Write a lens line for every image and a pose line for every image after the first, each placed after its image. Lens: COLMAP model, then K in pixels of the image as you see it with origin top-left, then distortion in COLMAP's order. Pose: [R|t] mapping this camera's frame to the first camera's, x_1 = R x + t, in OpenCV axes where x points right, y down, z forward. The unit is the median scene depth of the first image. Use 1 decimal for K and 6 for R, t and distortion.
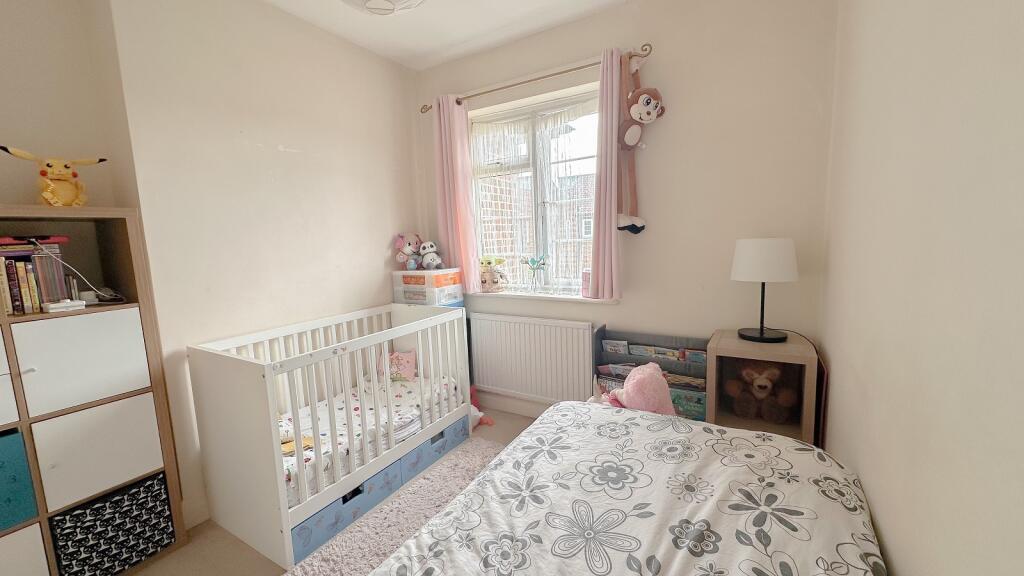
lens RADIAL K [[417.4, 0, 497.4], [0, 417.4, 287.1], [0, 0, 1]] dist [0.039485, 0.000121]
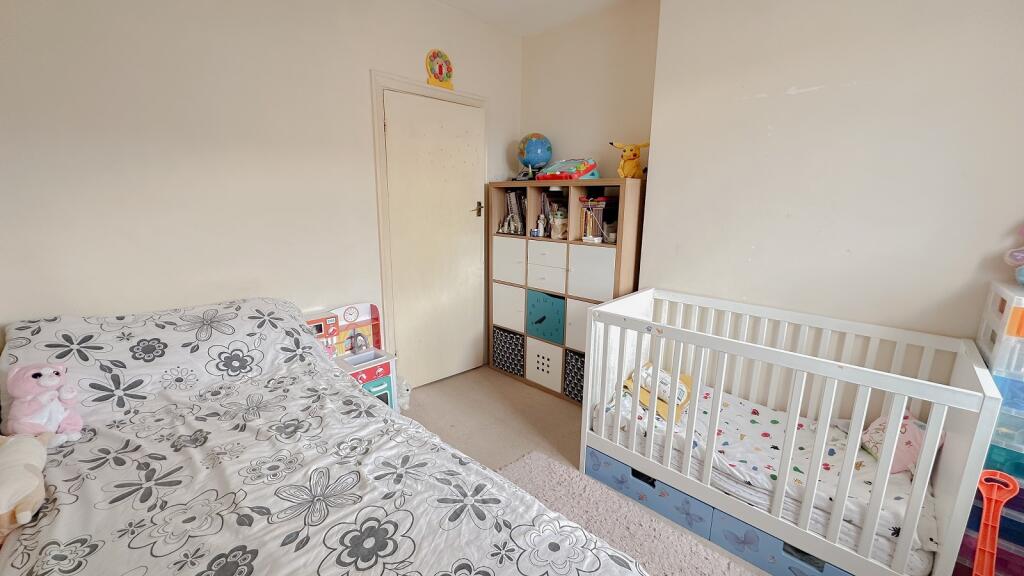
lens RADIAL K [[417.4, 0, 497.4], [0, 417.4, 287.1], [0, 0, 1]] dist [0.039485, 0.000121]
pose [[-0.192826, 0.246828, -0.949681, 0.568545], [-0.131402, 0.952631, 0.274275, -0.153888], [0.972395, 0.177678, -0.151259, 0.803779]]
